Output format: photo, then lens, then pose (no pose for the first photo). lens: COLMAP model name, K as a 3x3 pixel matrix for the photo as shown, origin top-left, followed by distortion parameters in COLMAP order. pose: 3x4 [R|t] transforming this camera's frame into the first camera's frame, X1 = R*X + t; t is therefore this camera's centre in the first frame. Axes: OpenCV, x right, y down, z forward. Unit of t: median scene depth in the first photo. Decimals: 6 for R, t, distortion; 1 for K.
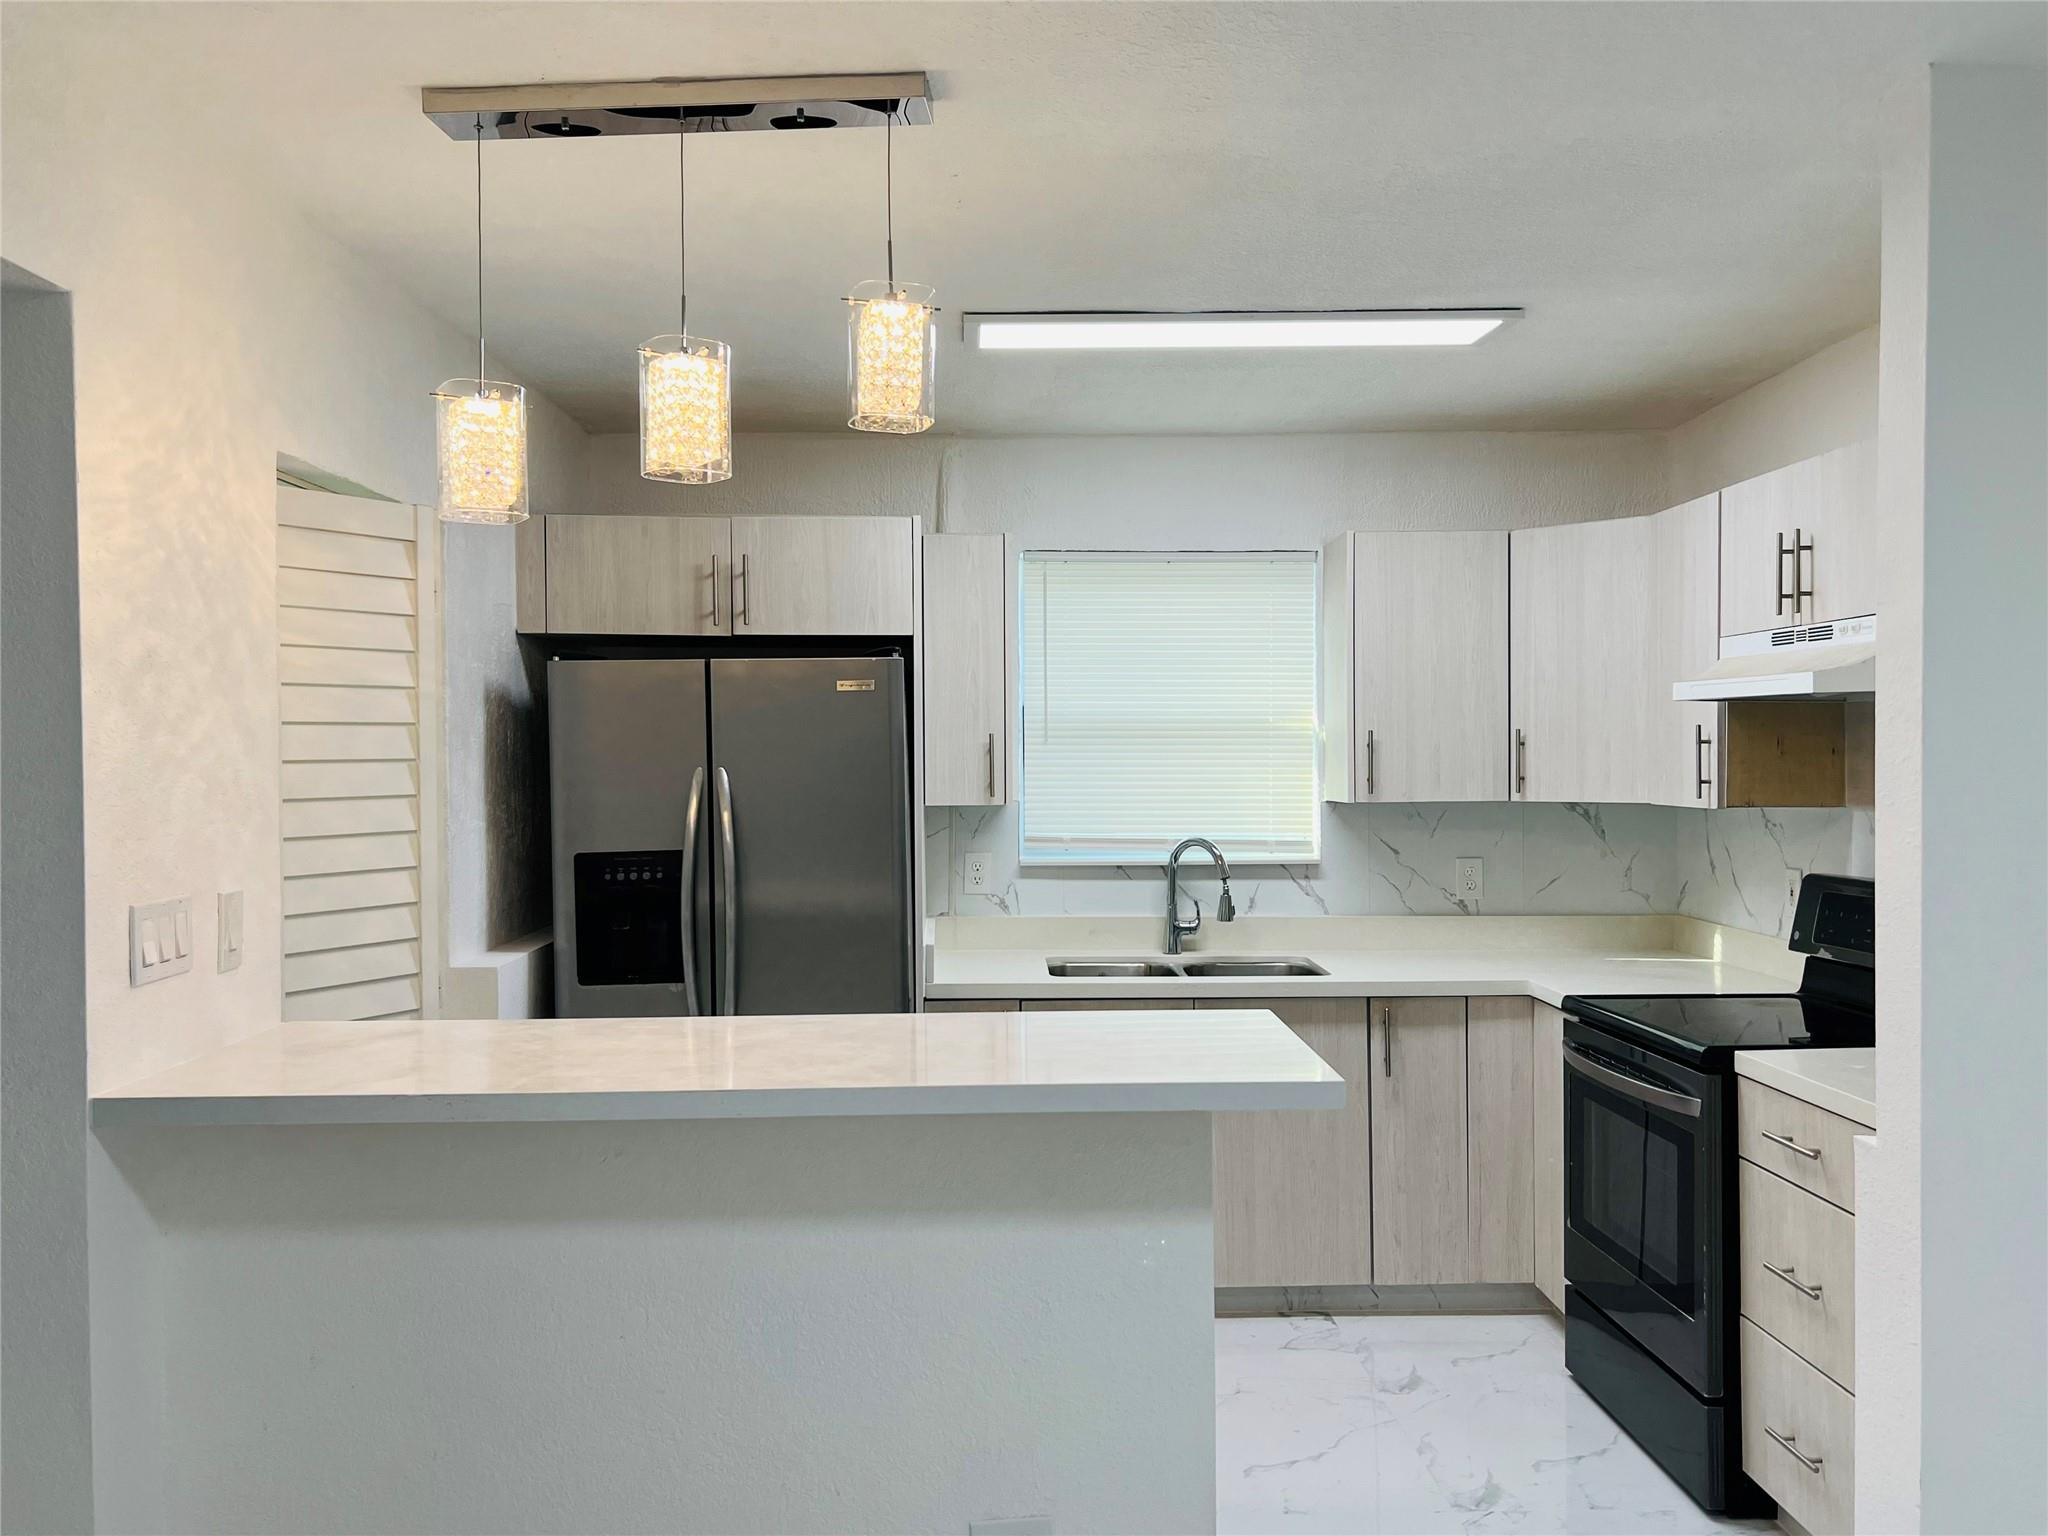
lens RADIAL K [[1631.3, 0, 1011.6], [0, 1631.3, 774.1], [0, 0, 1]] dist [0.038575, -0.043197]
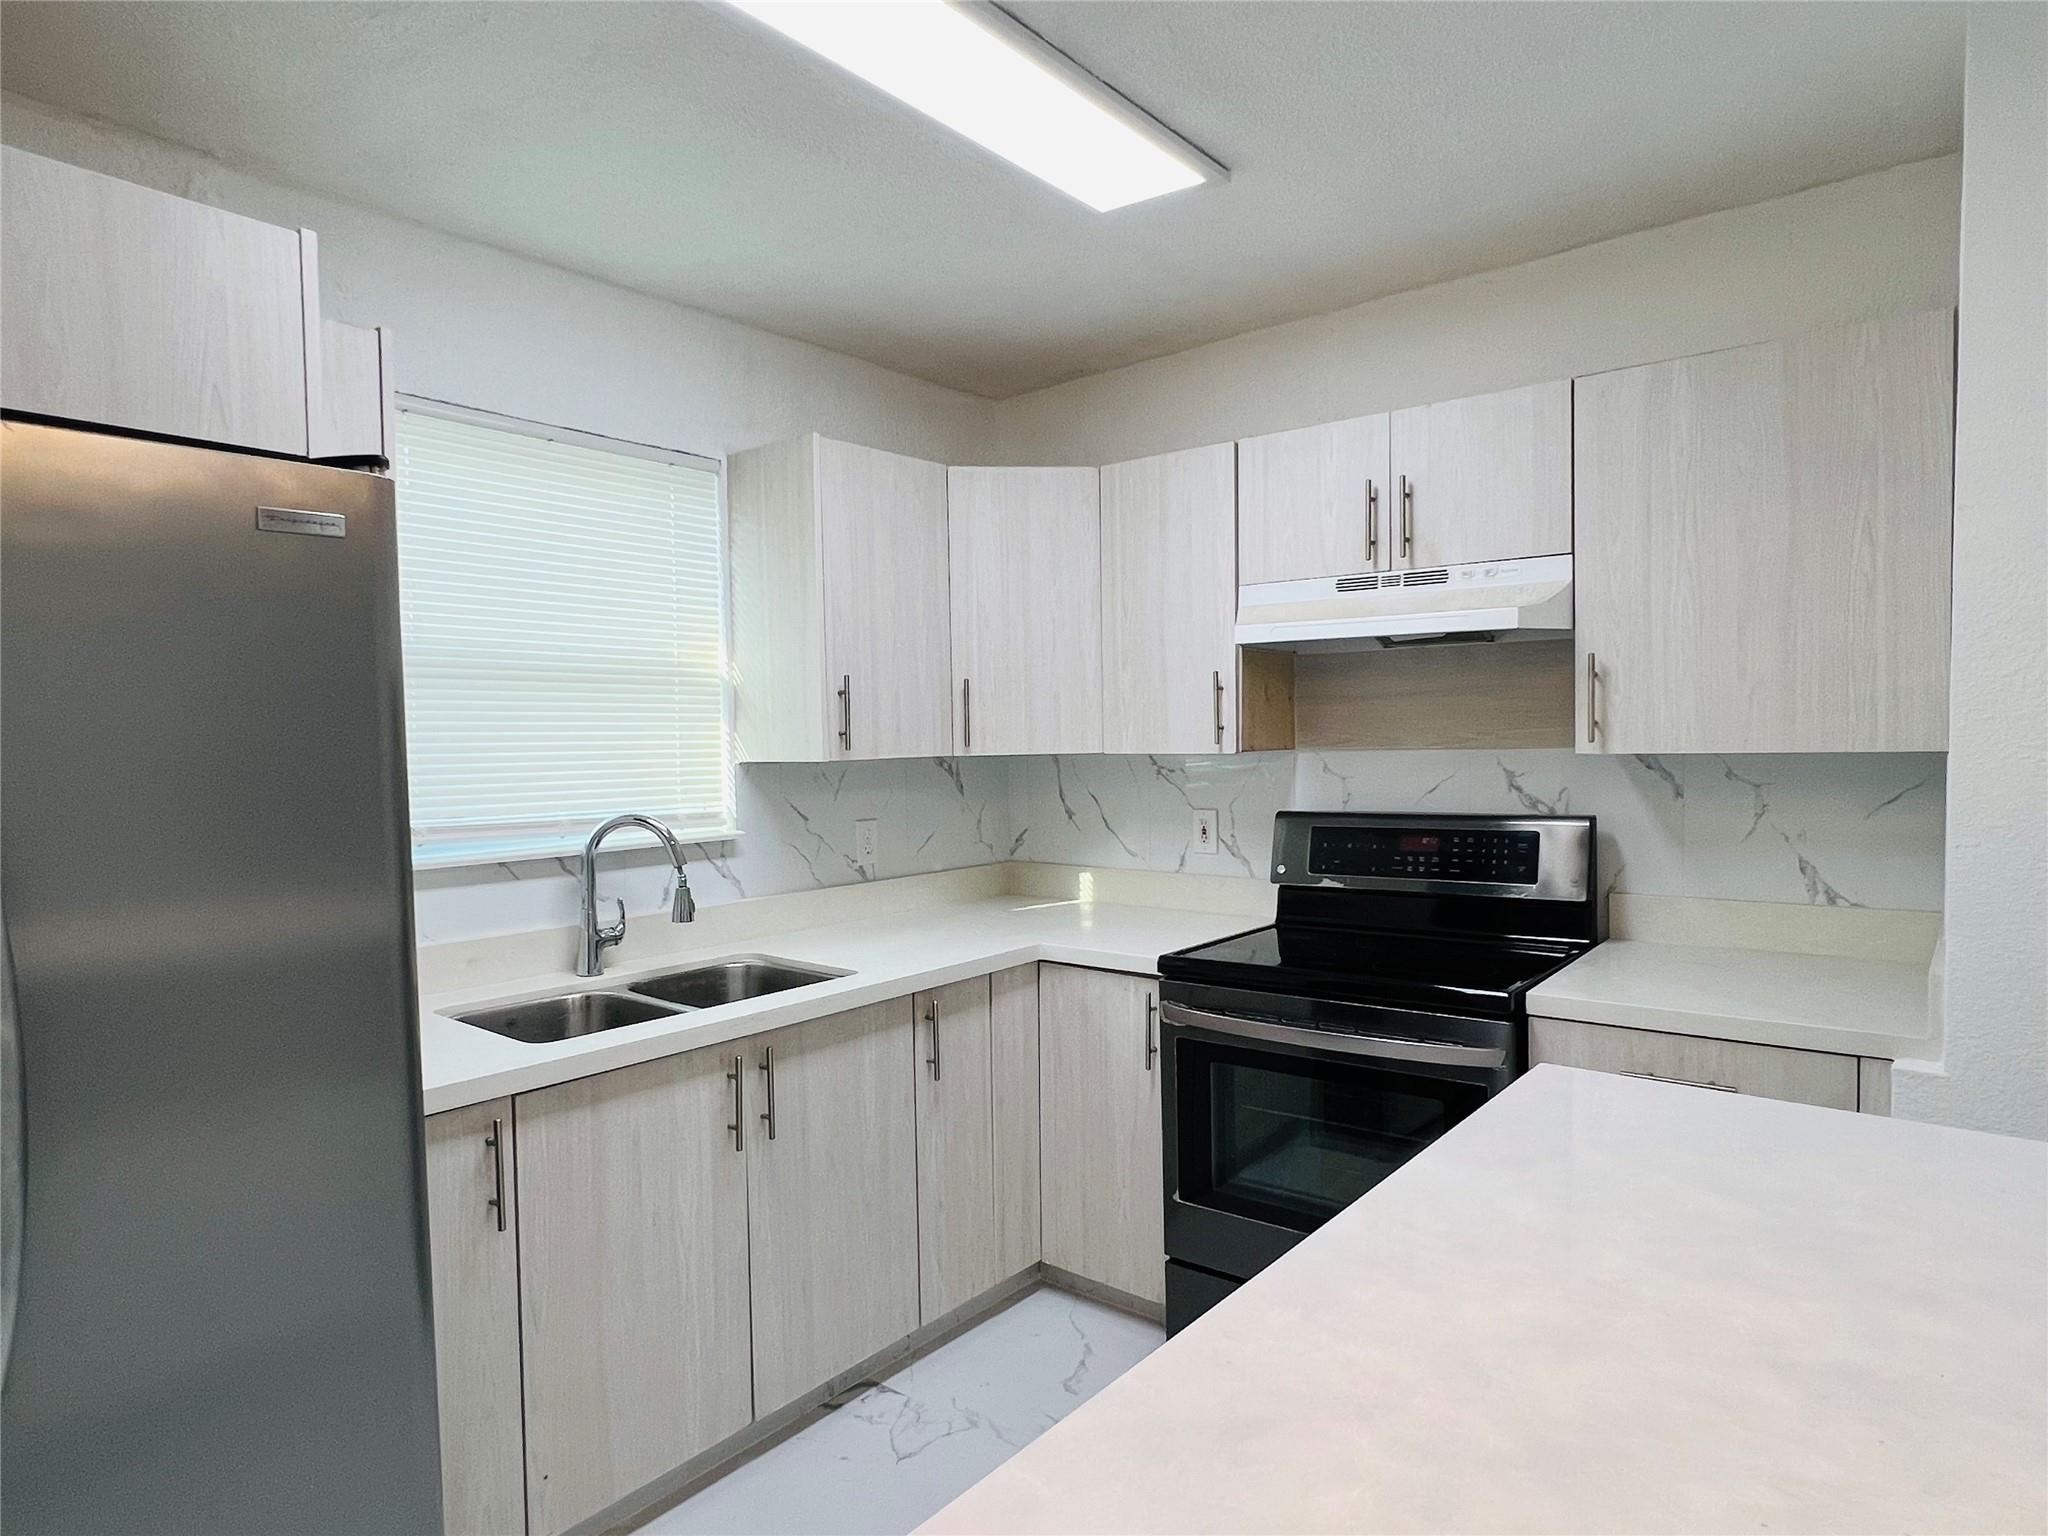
lens RADIAL K [[1208.1, 0, 1019.4], [0, 1208.1, 779.1], [0, 0, 1]] dist [-0.007369, -0.002980]
pose [[0.645346, -0.034317, 0.763119, -0.212896], [0.021094, 0.999410, 0.027104, 0.012660], [-0.763599, -0.001394, 0.645689, 0.561907]]
